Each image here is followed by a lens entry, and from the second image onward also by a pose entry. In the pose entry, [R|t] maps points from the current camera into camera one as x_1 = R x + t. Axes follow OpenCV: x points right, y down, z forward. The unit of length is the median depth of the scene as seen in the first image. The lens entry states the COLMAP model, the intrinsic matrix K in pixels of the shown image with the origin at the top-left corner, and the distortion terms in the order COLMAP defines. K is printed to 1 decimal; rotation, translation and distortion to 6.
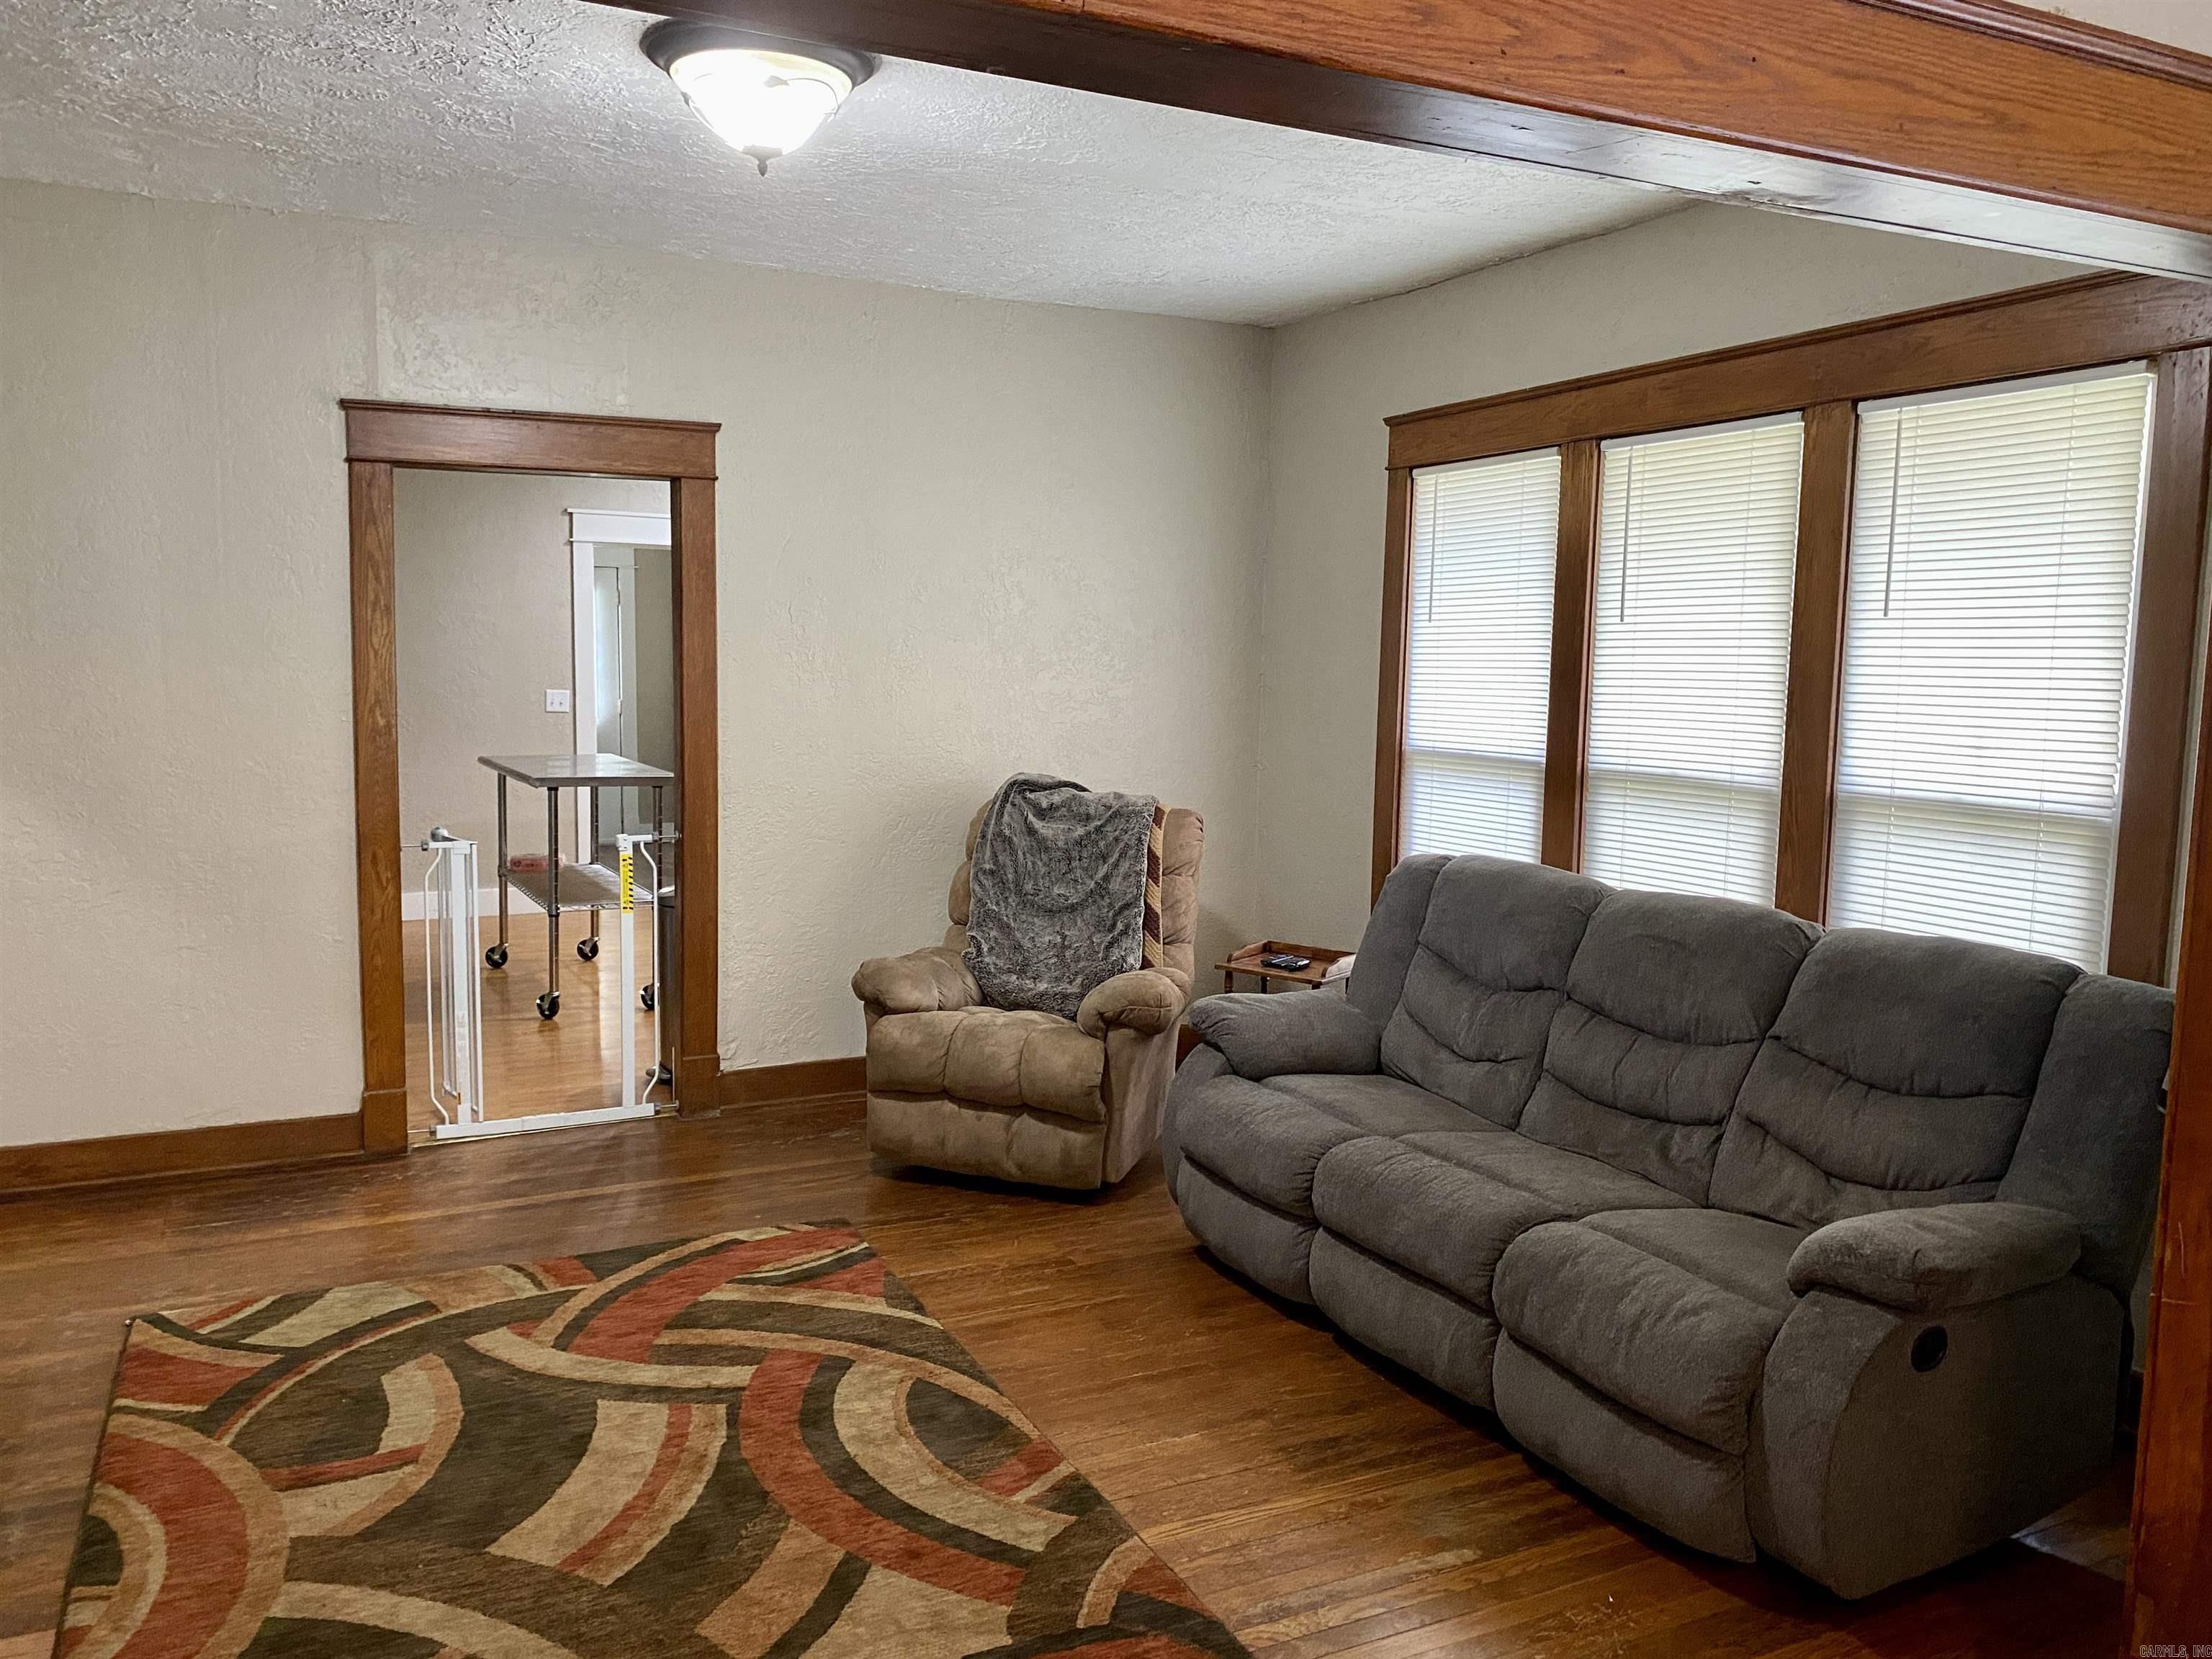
lens RADIAL K [[1668.8, 0, 1112.1], [0, 1668.8, 815.9], [0, 0, 1]] dist [0.056539, -0.068502]
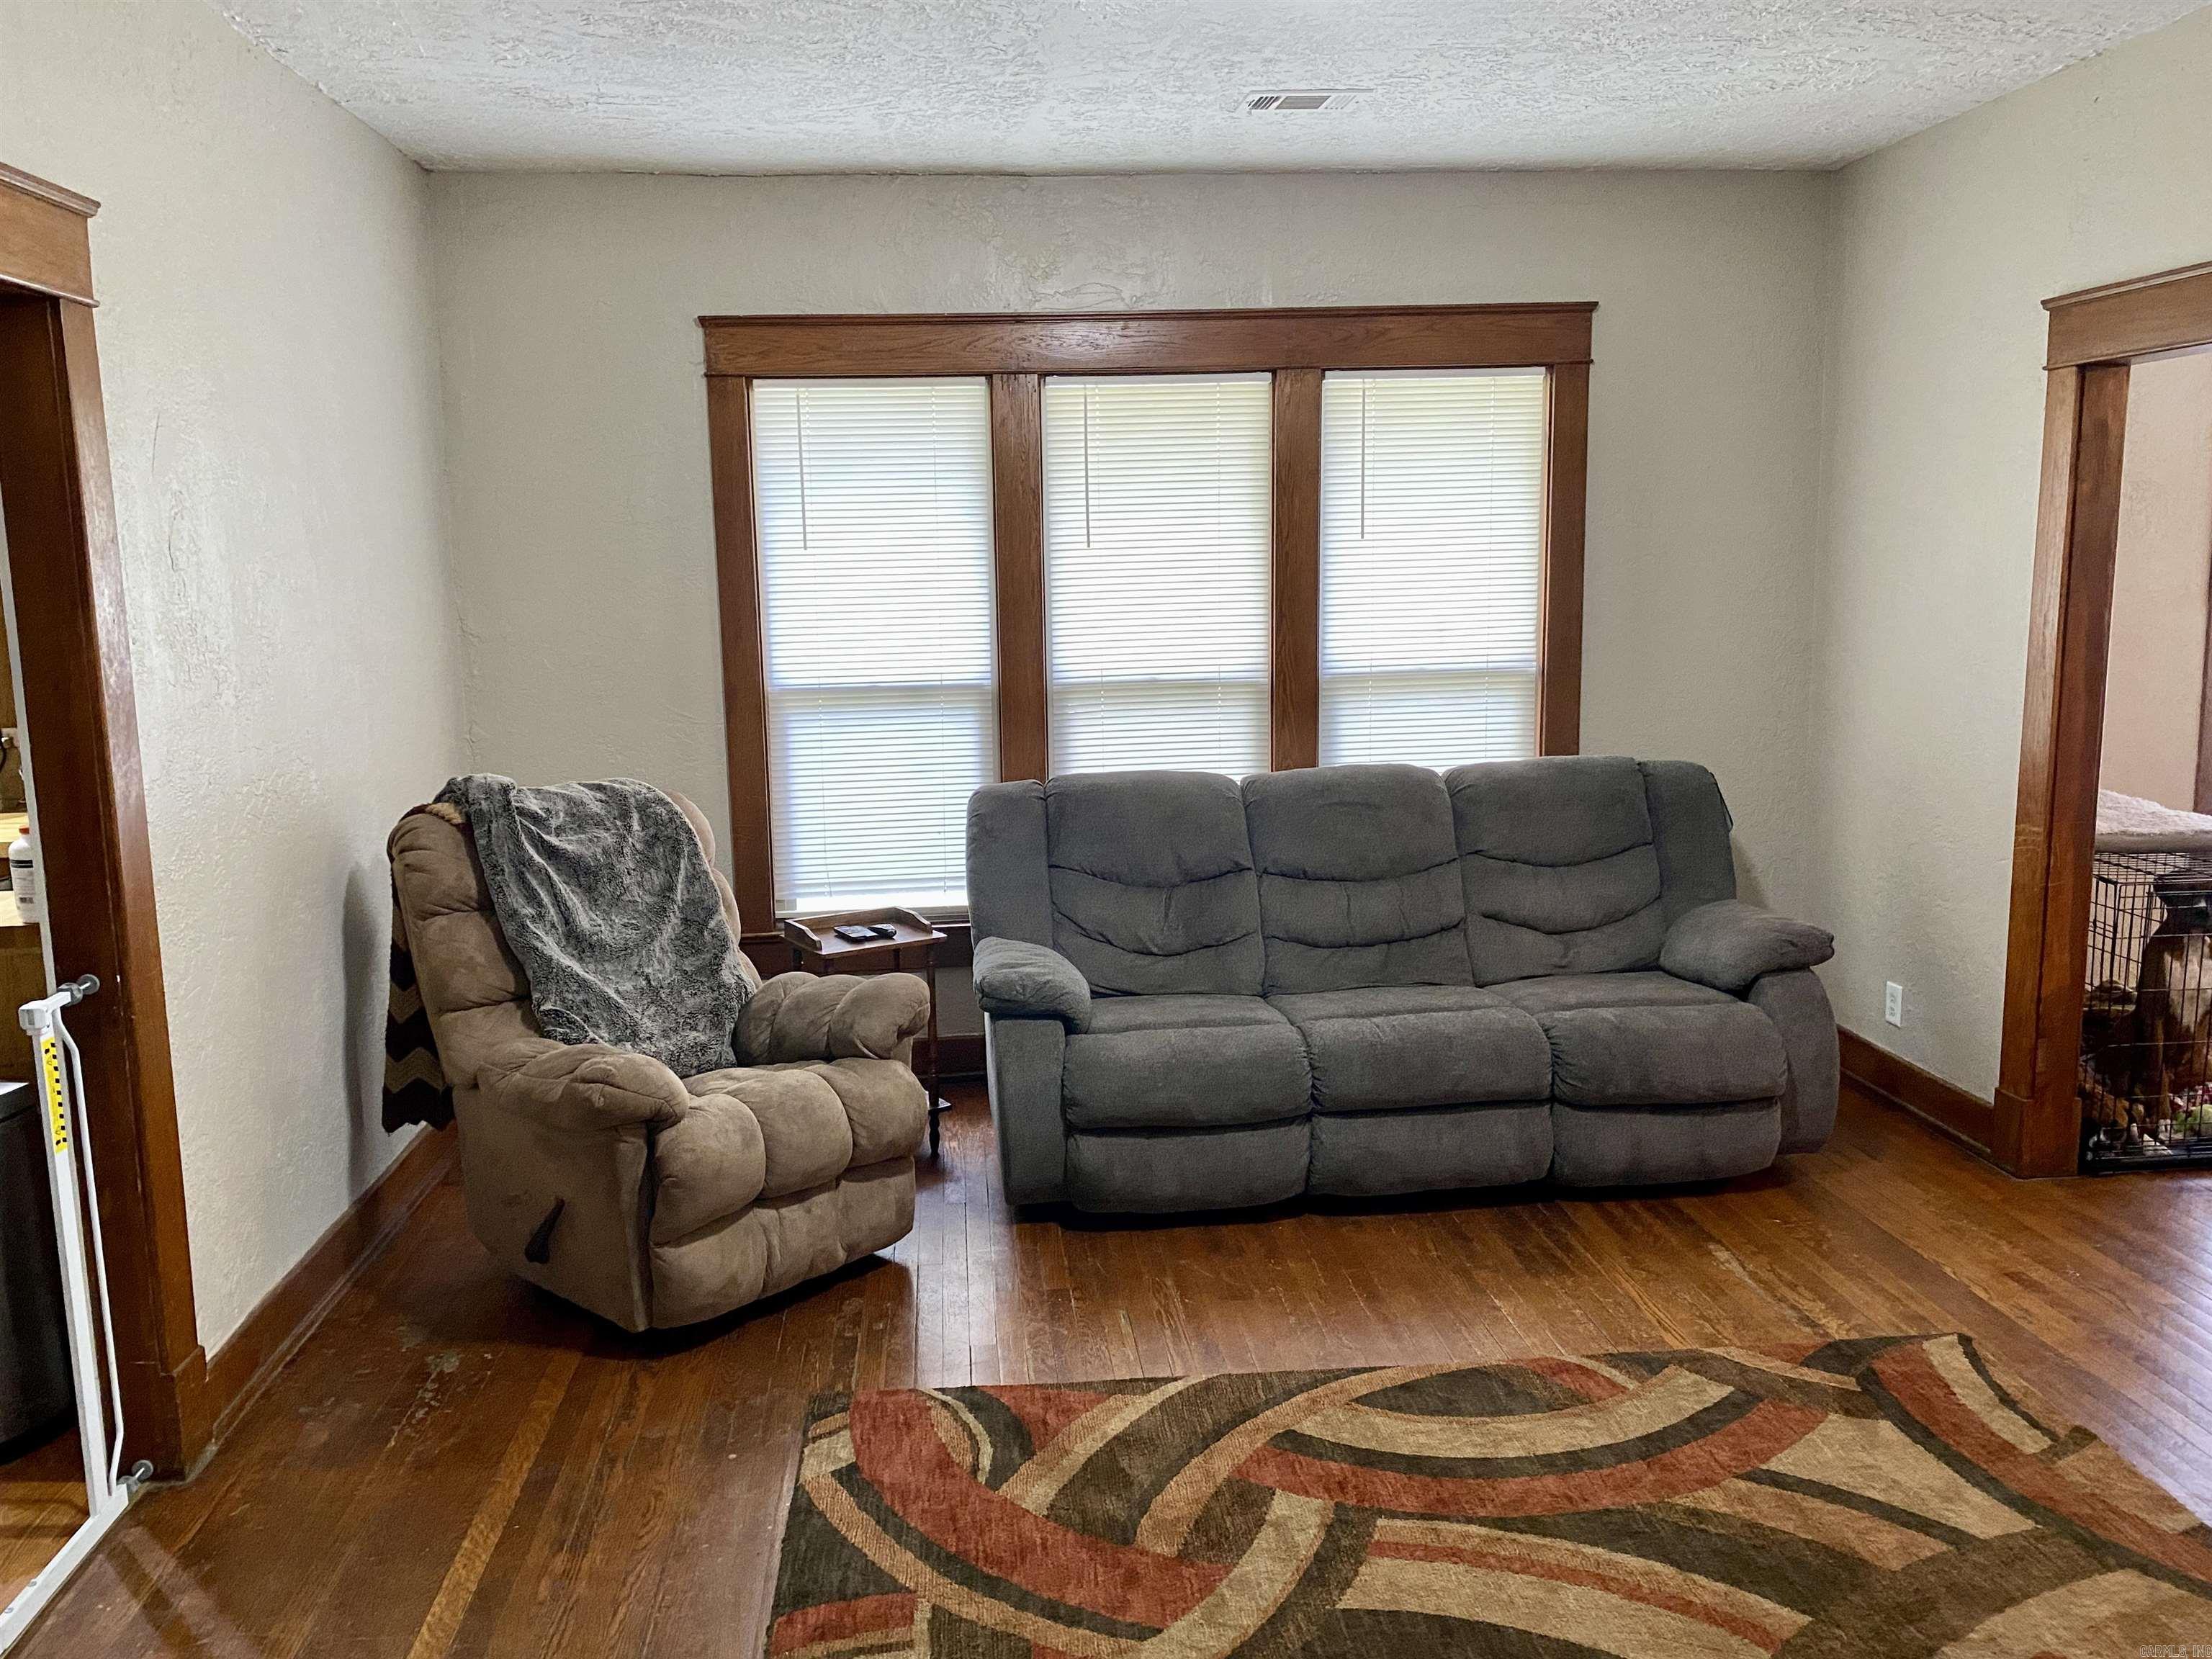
lens RADIAL K [[1668.8, 0, 1112.1], [0, 1668.8, 815.9], [0, 0, 1]] dist [0.056539, -0.068502]
pose [[0.371500, -0.168934, 0.912934, -0.857871], [0.121140, 0.983721, 0.132737, -0.102239], [-0.920496, 0.061281, 0.385916, 0.684775]]
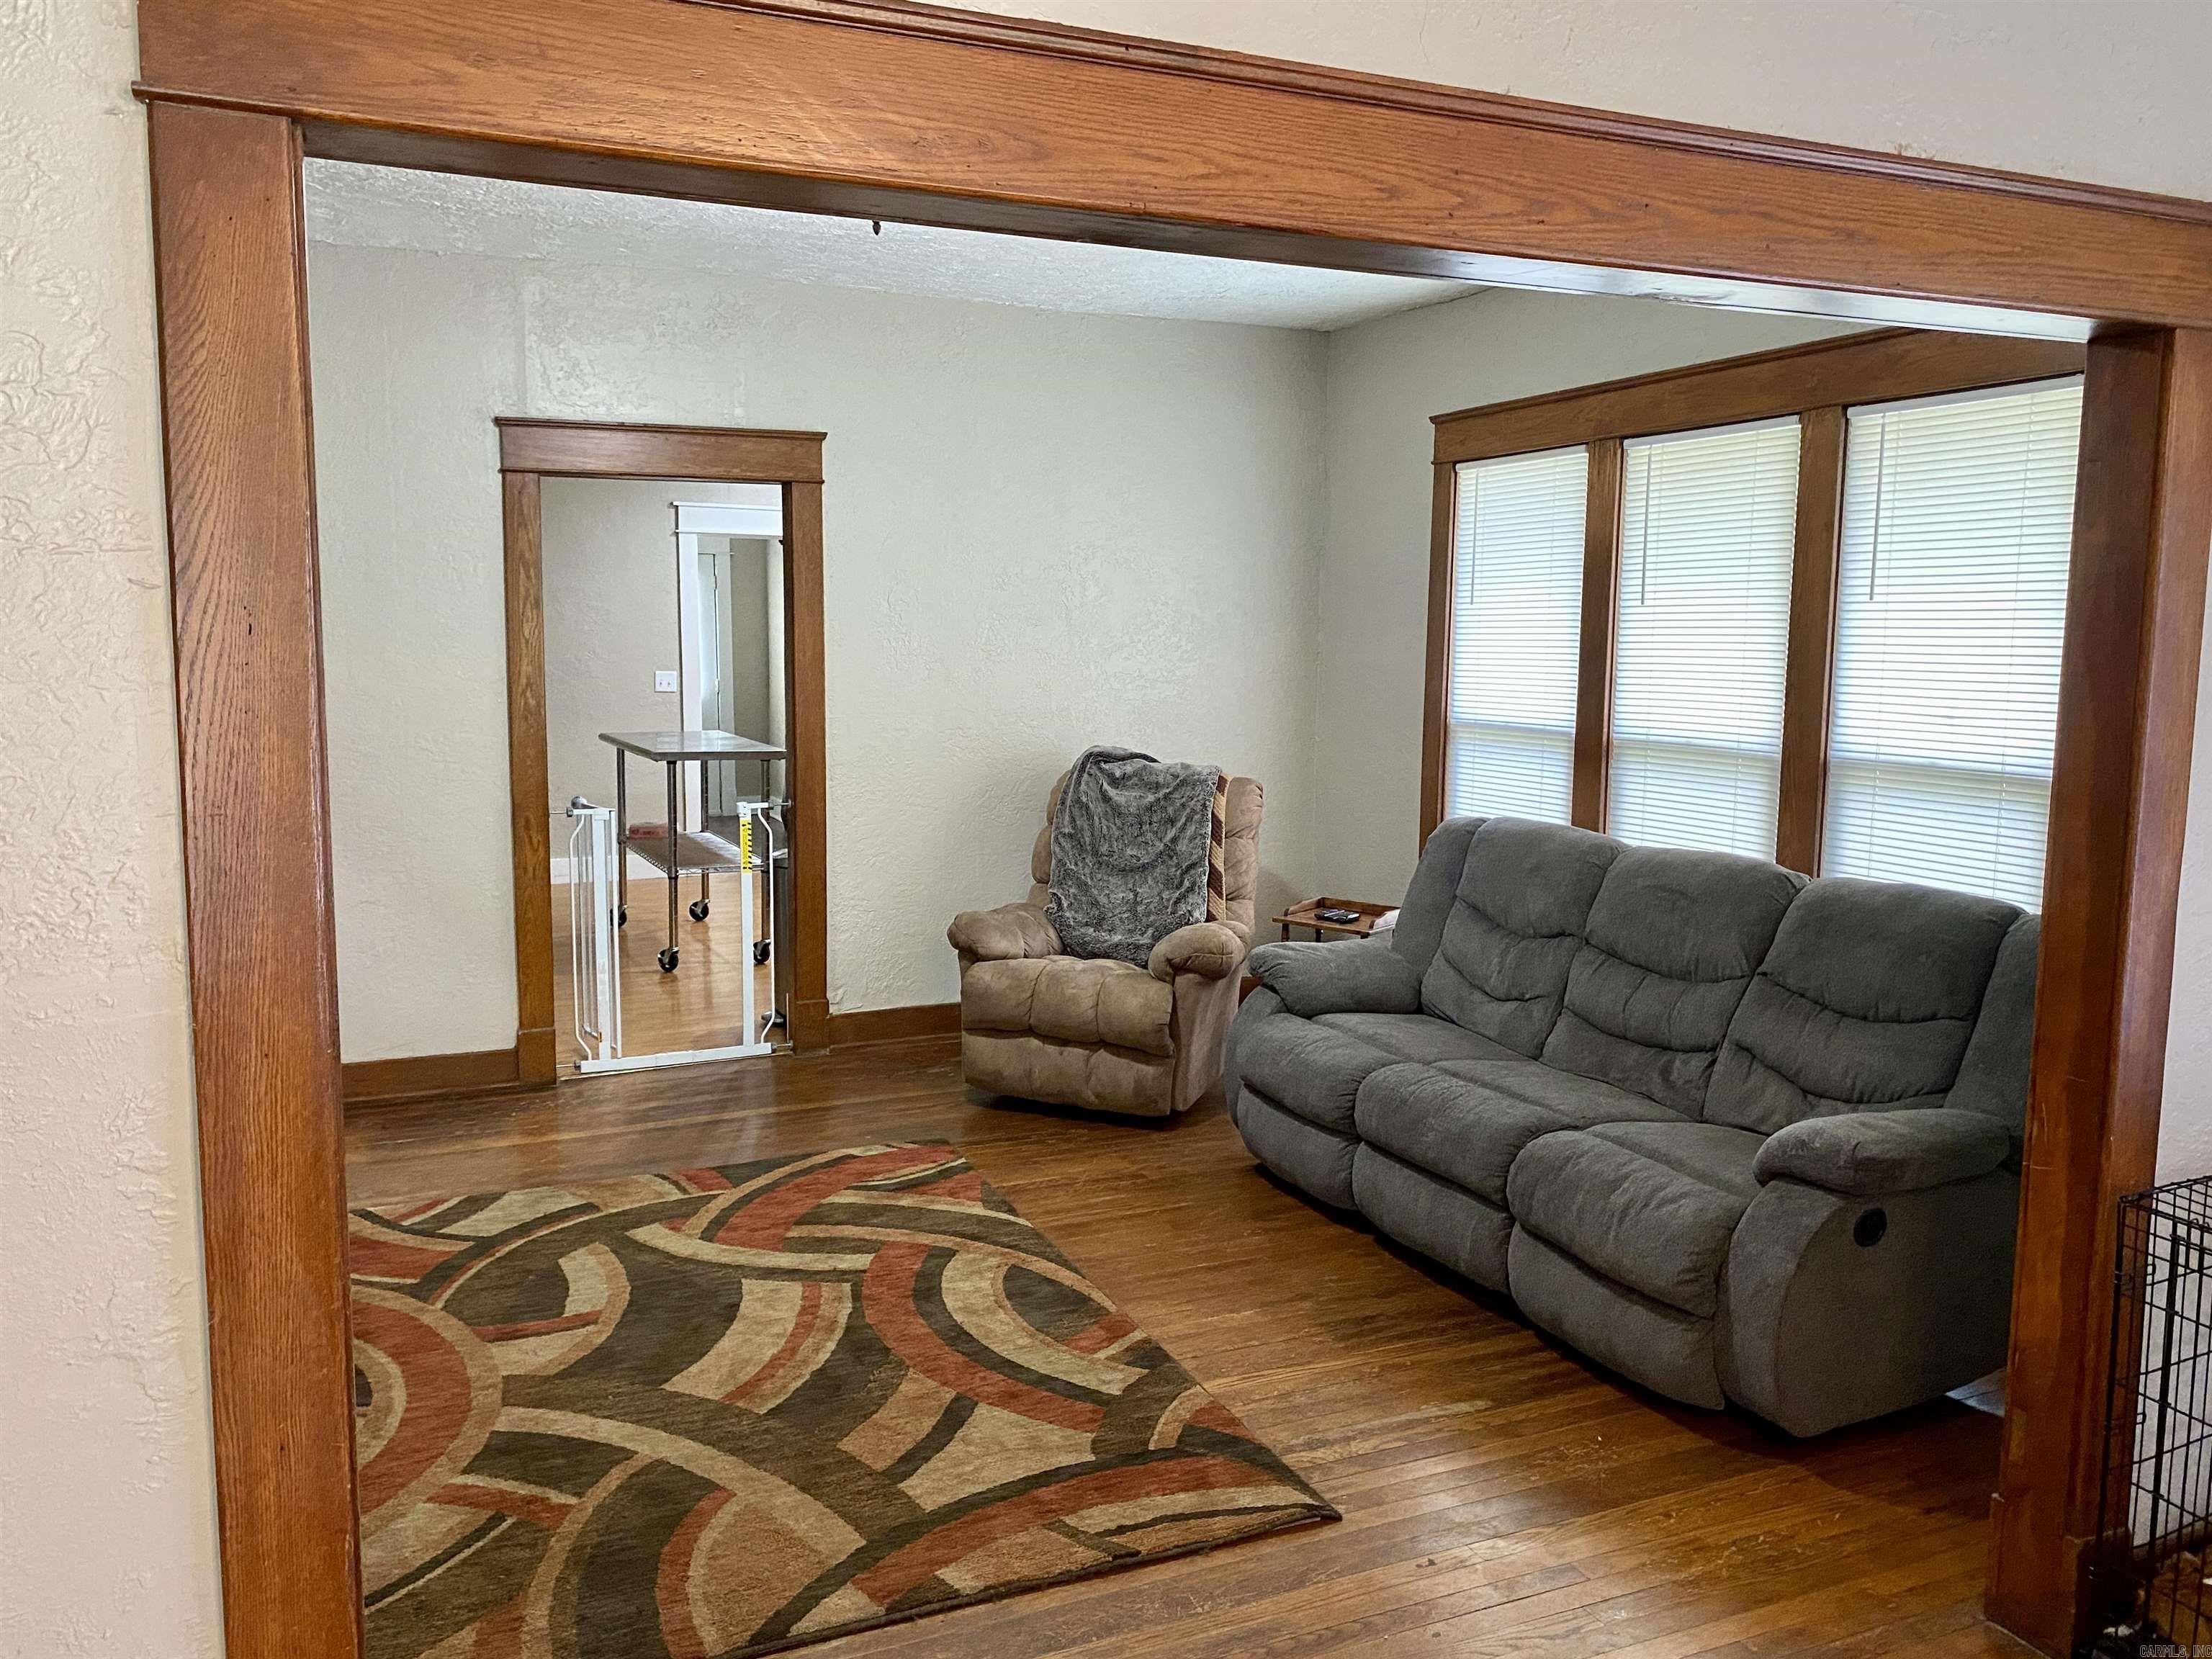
lens RADIAL K [[1657.6, 0, 1111.7], [0, 1657.6, 817.6], [0, 0, 1]] dist [0.064474, -0.119782]
pose [[0.999030, -0.003242, -0.043924, 0.004525], [0.003964, 0.999858, 0.016358, 0.005619], [0.043865, -0.016517, 0.998901, -0.131140]]
